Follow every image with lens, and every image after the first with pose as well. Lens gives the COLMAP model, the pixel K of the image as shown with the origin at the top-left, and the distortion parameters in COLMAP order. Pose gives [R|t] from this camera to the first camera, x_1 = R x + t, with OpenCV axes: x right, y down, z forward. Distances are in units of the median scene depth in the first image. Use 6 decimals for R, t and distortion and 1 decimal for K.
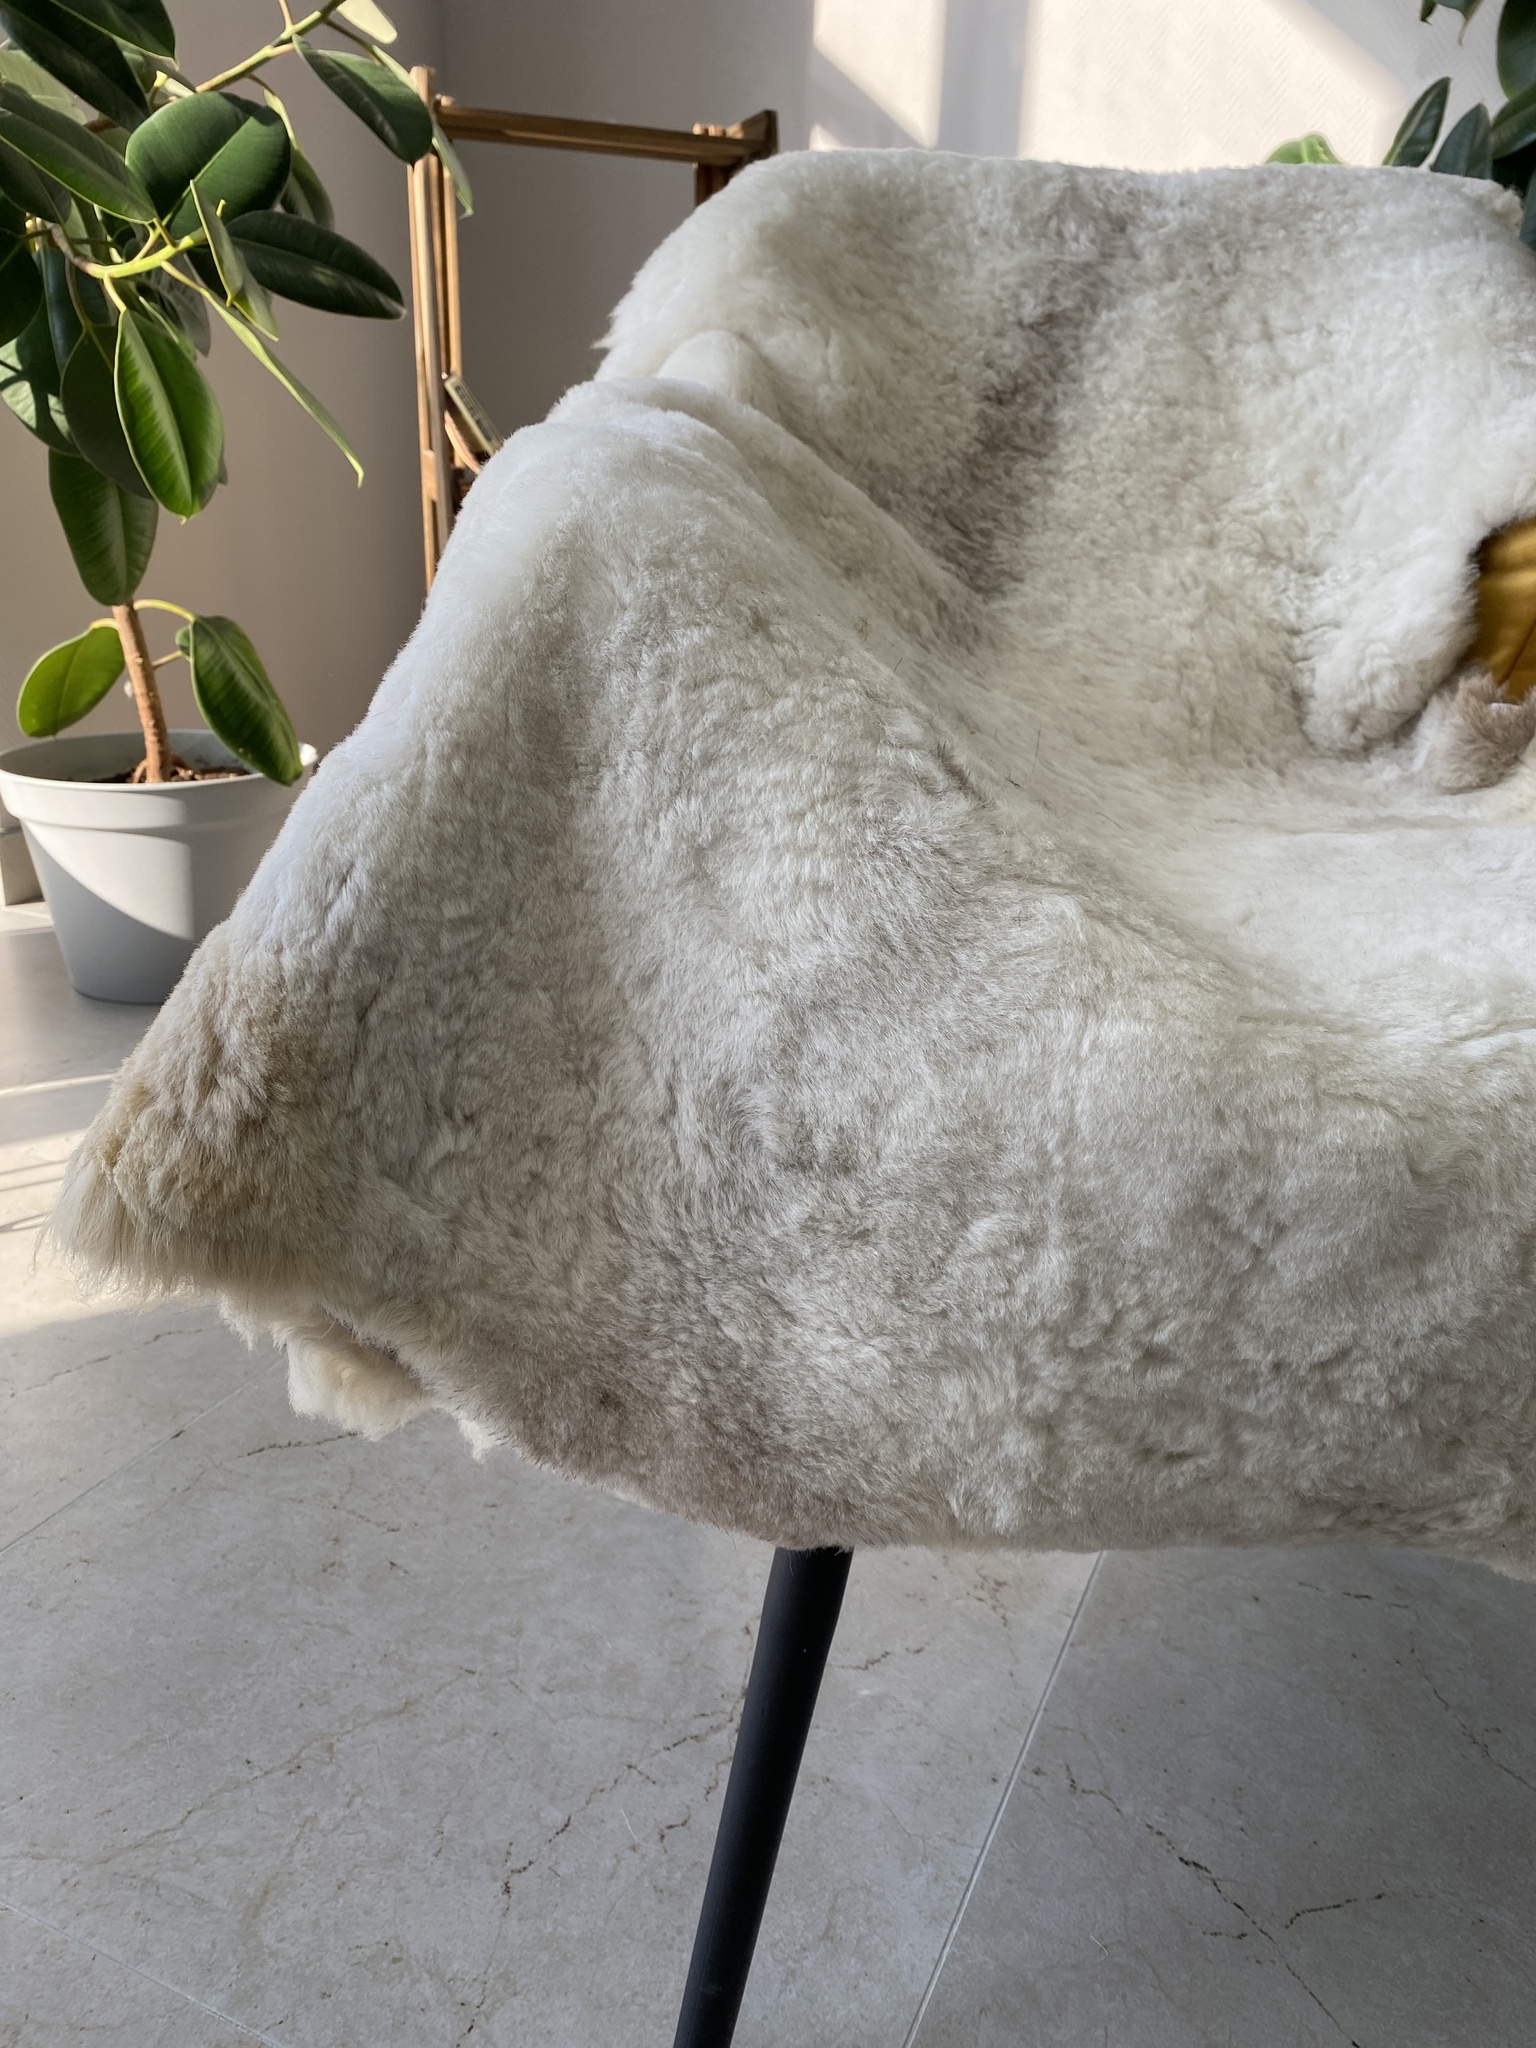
lens RADIAL K [[1558.9, 0, 757.6], [0, 1558.9, 1002.4], [0, 0, 1]] dist [0.020961, -0.021892]
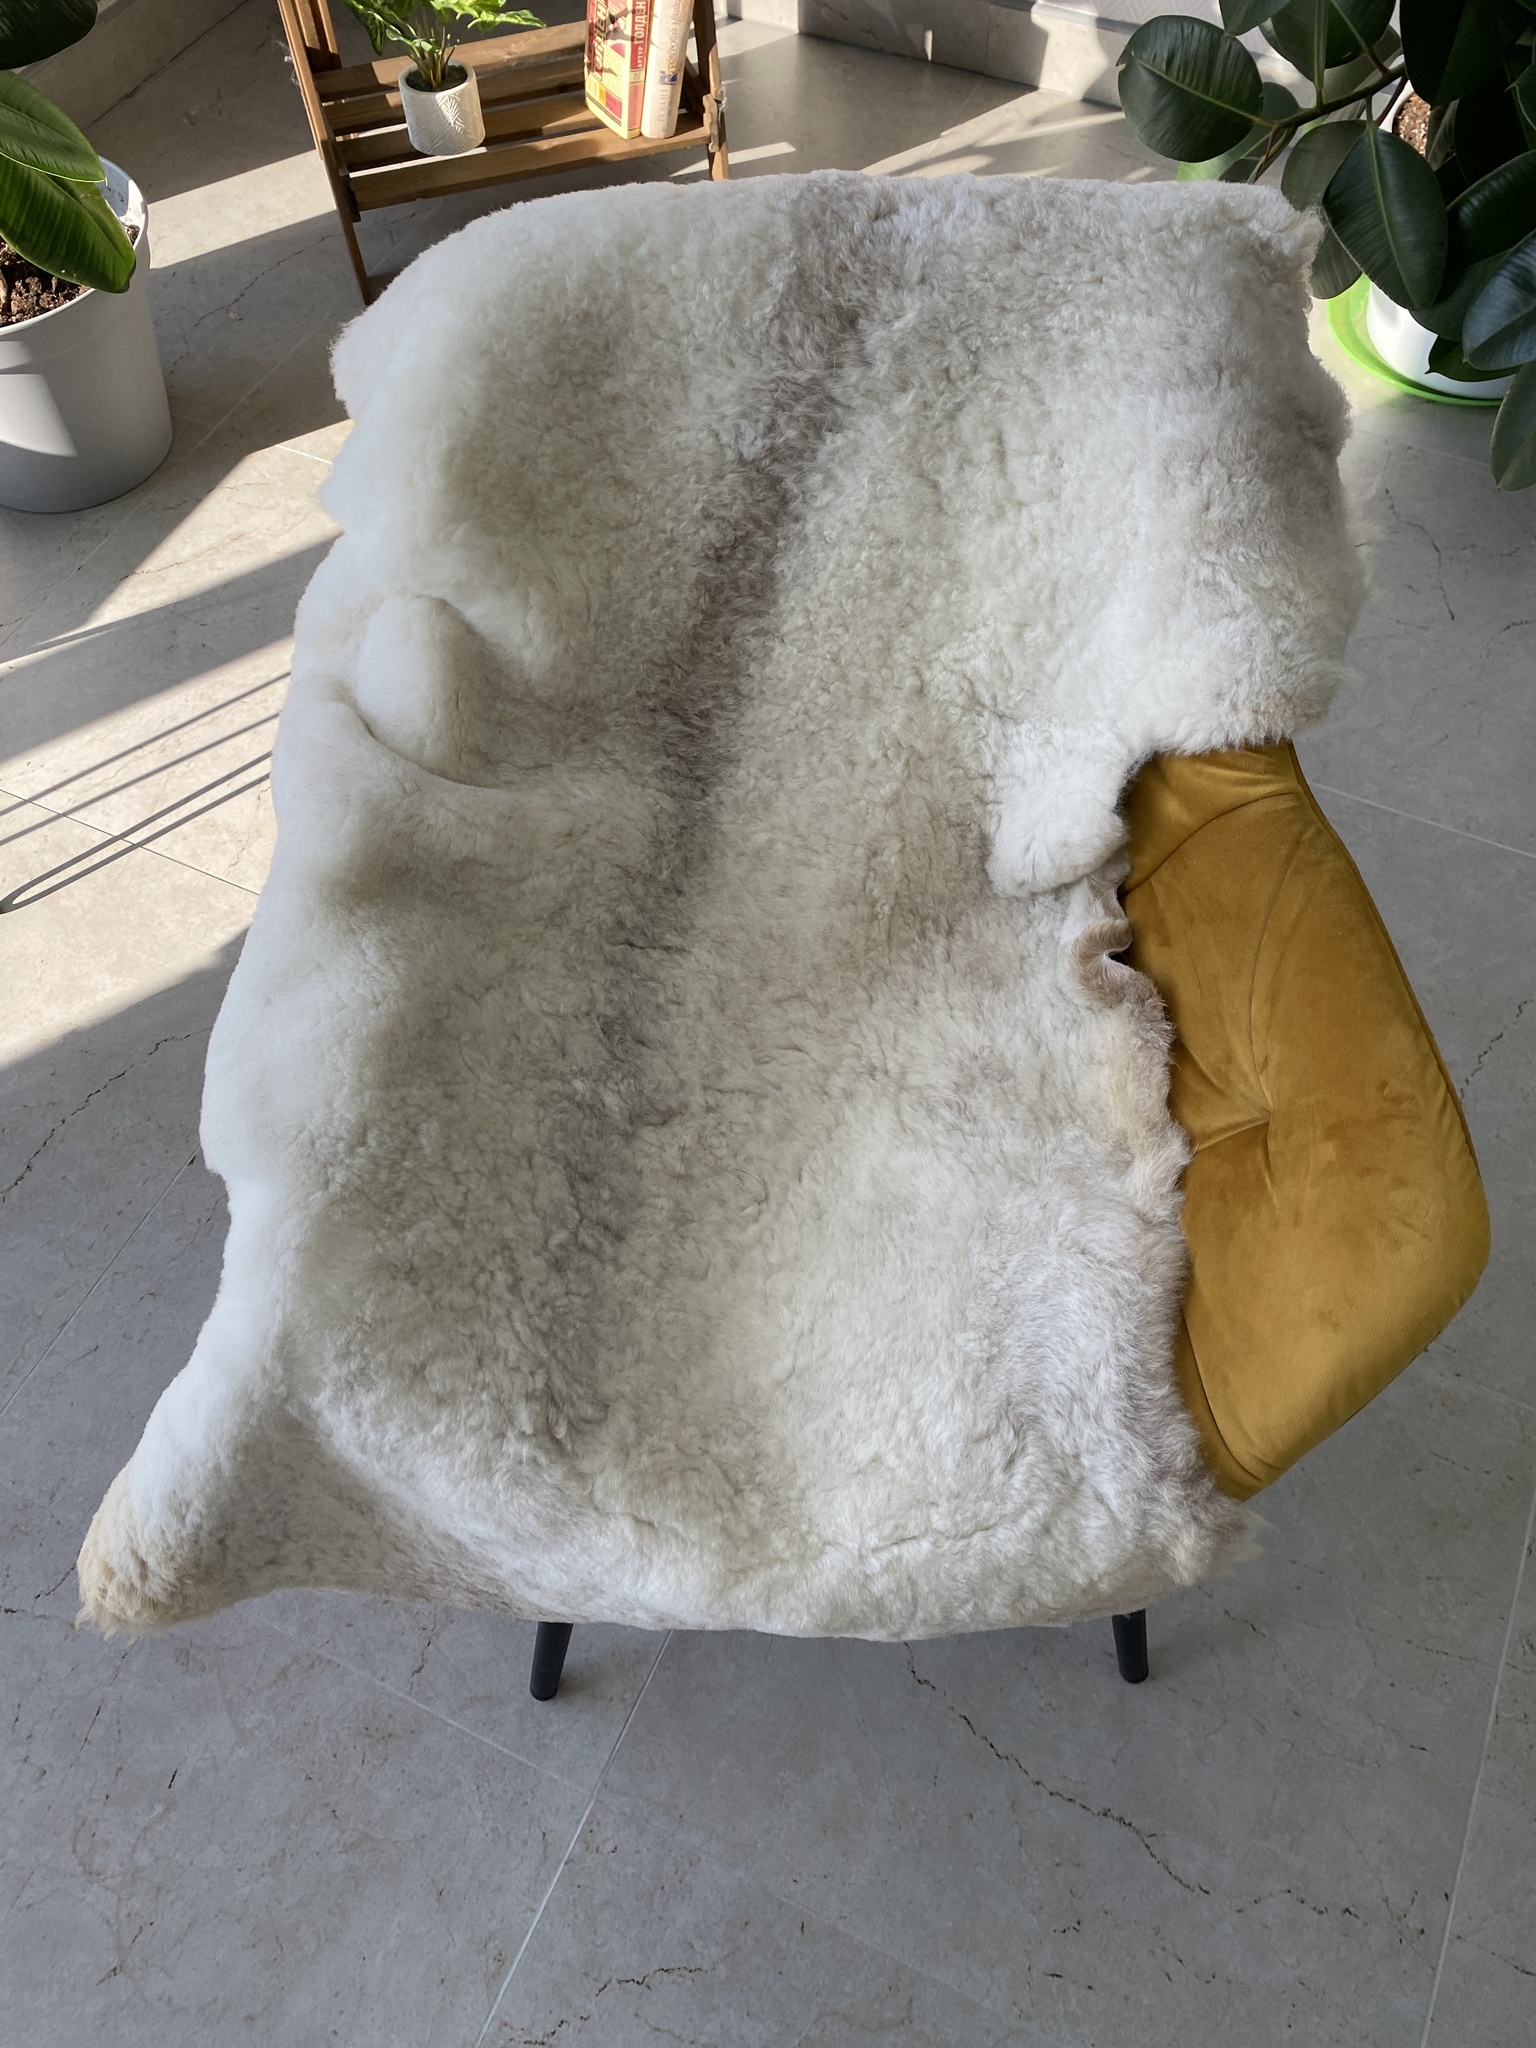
lens RADIAL K [[1558.9, 0, 778.2], [0, 1558.9, 1028.0], [0, 0, 1]] dist [0.020961, -0.021892]
pose [[0.999453, -0.014854, -0.029563, 0.217570], [0.030366, 0.766558, 0.641457, -0.794759], [0.013133, -0.642004, 0.766589, 0.035525]]
